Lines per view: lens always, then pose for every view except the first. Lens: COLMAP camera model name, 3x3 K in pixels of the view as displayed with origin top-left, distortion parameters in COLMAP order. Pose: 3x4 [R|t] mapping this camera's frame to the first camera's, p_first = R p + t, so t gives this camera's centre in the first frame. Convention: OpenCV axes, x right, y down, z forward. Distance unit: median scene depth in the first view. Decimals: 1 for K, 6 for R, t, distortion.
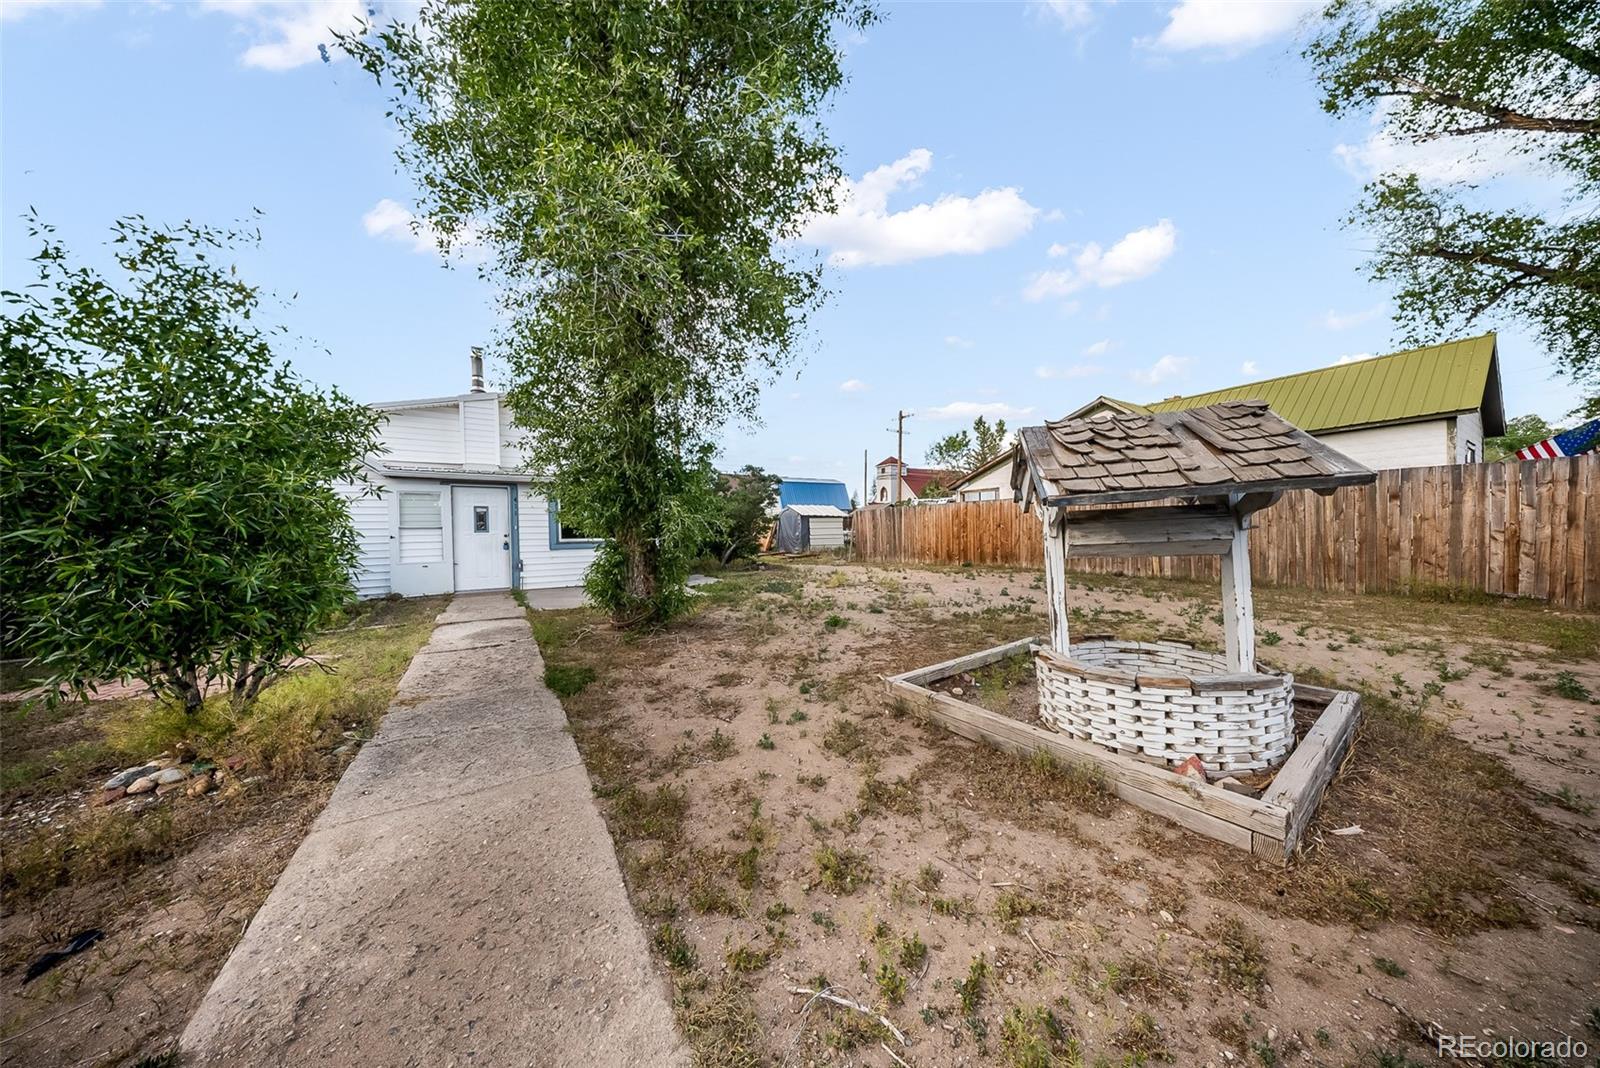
lens RADIAL K [[483.6, 0, 798.2], [0, 483.6, 524.7], [0, 0, 1]] dist [0.012032, -0.004759]
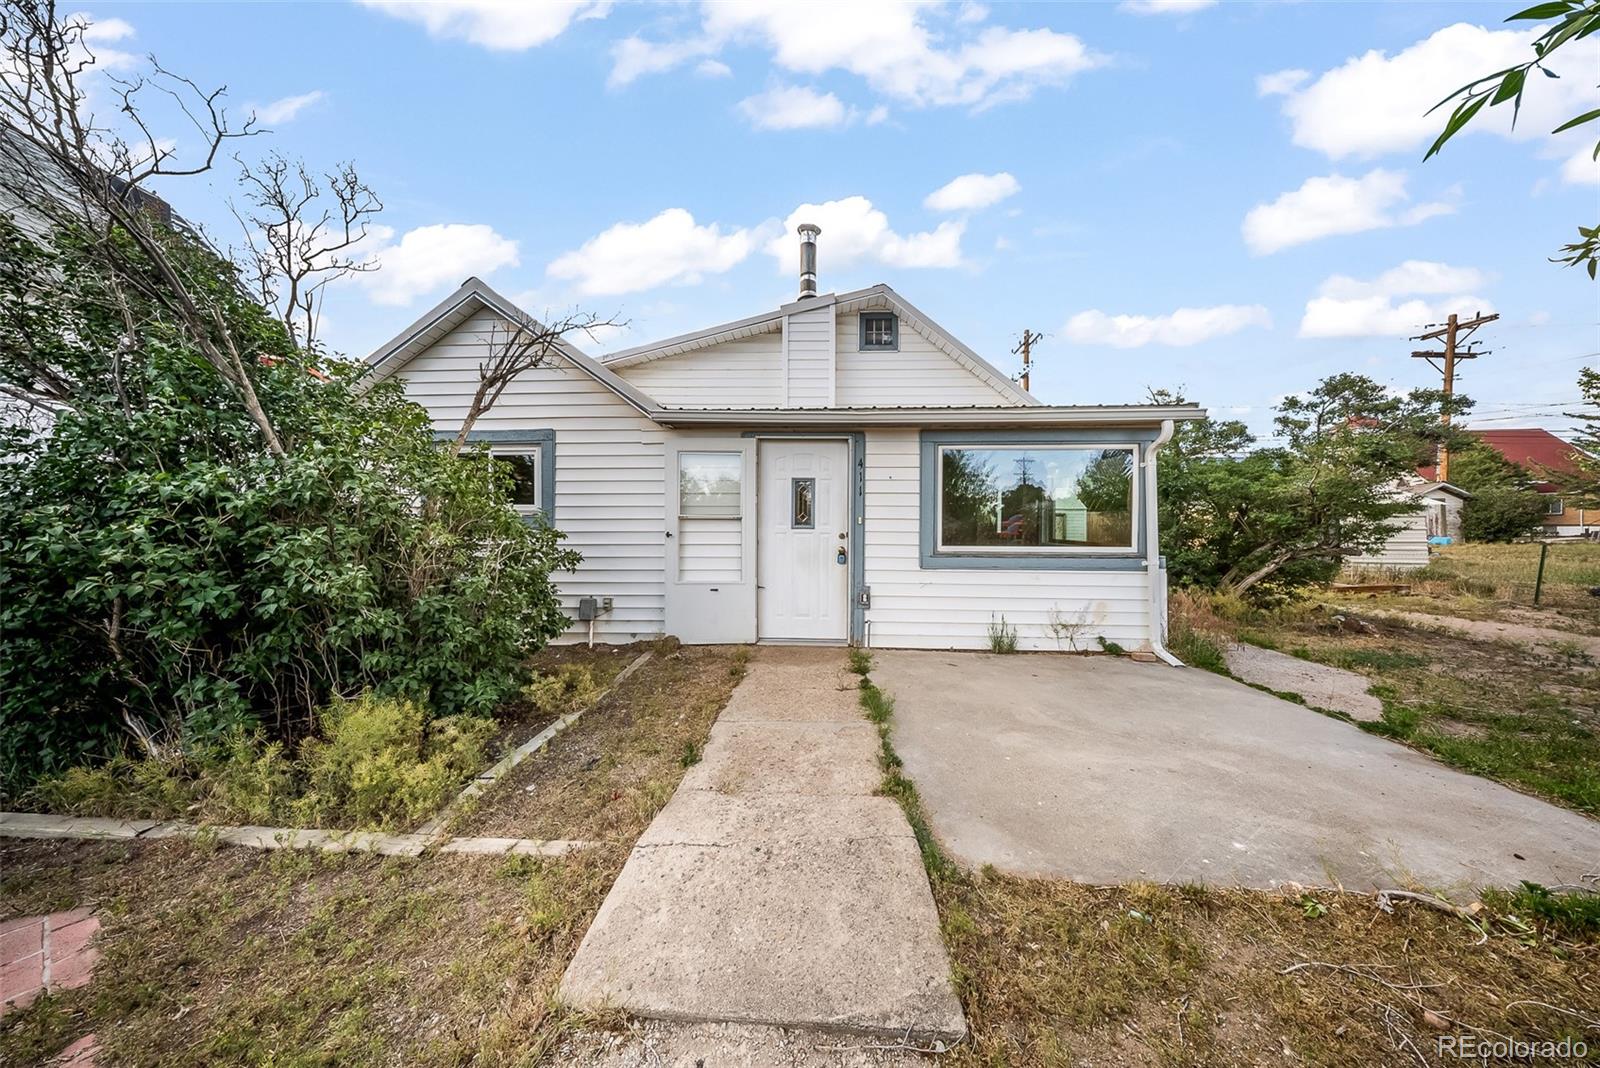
lens RADIAL K [[483.6, 0, 798.2], [0, 483.6, 524.7], [0, 0, 1]] dist [0.012032, -0.004759]
pose [[0.806455, 0.017899, -0.591025, -0.350791], [-0.015211, 0.999839, 0.009524, 0.006328], [0.591100, 0.001310, 0.806597, 0.579898]]
